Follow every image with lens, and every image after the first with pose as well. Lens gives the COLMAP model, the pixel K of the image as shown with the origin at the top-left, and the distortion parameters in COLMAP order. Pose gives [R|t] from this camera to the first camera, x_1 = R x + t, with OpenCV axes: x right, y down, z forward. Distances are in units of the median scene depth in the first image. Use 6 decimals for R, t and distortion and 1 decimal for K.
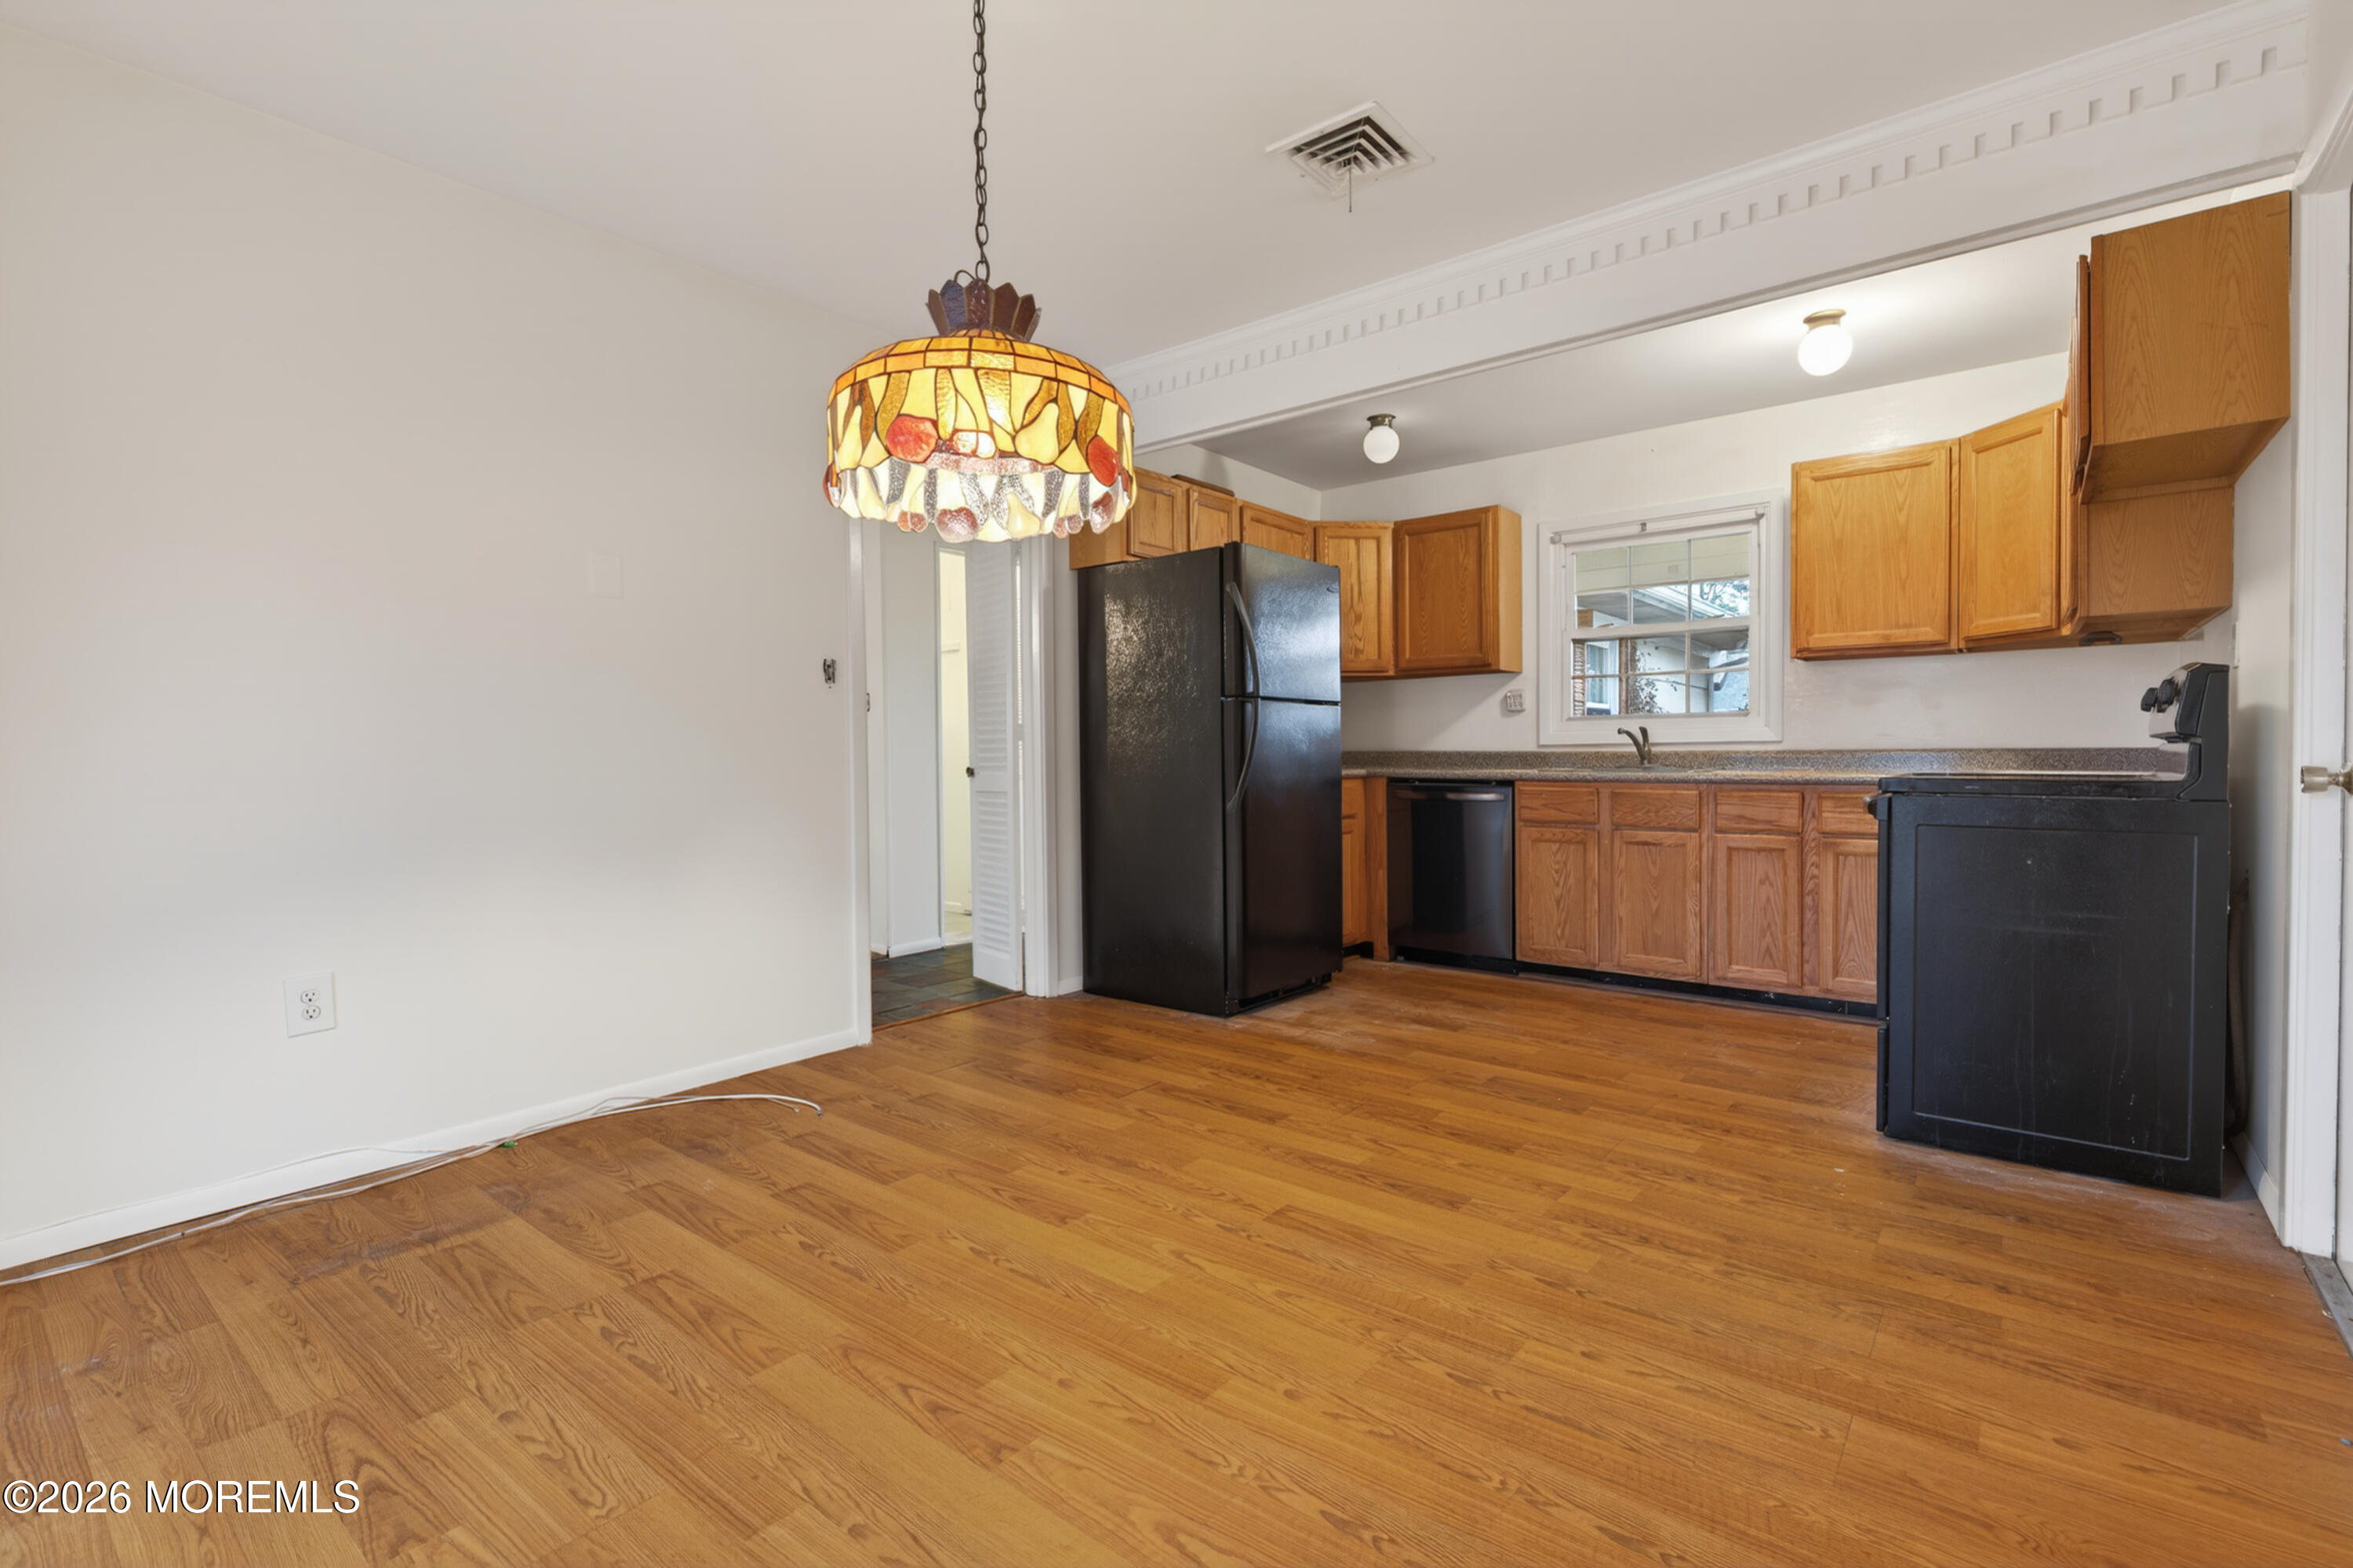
lens RADIAL K [[991.8, 0, 1353.9], [0, 991.8, 781.0], [0, 0, 1]] dist [0.000475, -0.000079]
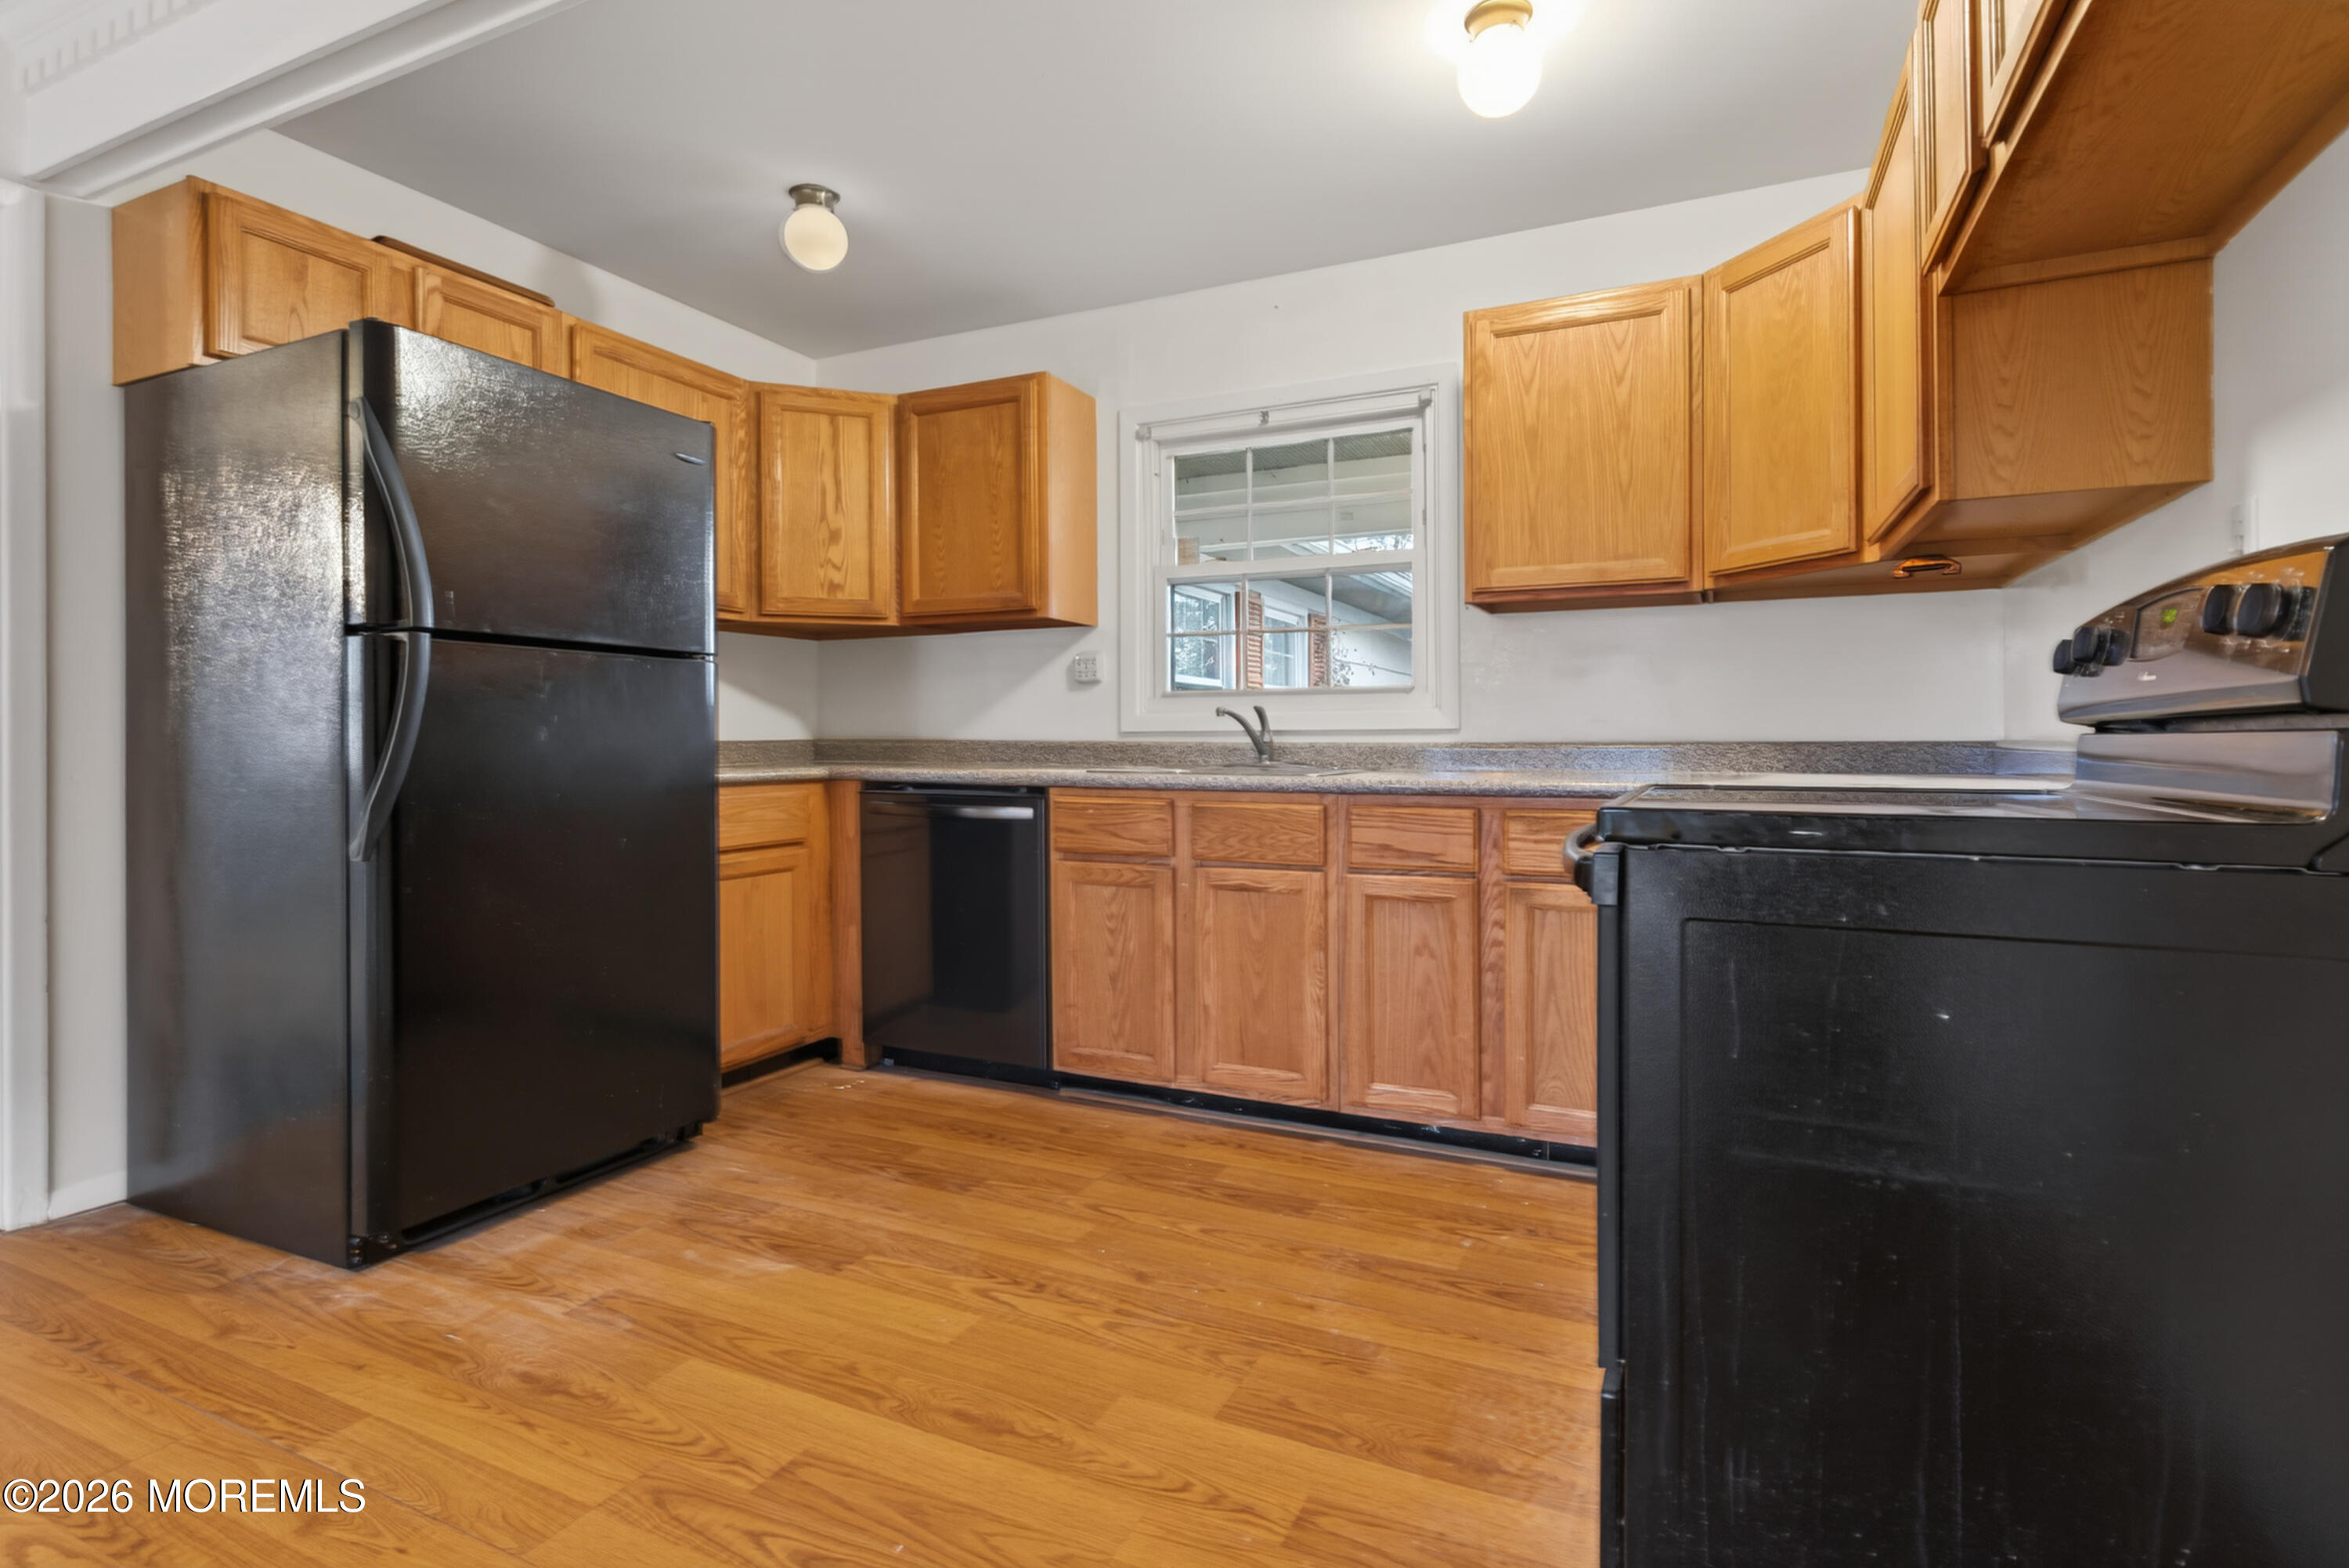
lens RADIAL K [[1055.7, 0, 1177.6], [0, 1055.7, 741.7], [0, 0, 1]] dist [-0.000973, -0.000176]
pose [[0.993301, 0.005718, 0.115410, 0.178135], [-0.002208, 0.999532, -0.030518, -0.009842], [-0.115531, 0.030059, 0.992849, 0.341424]]
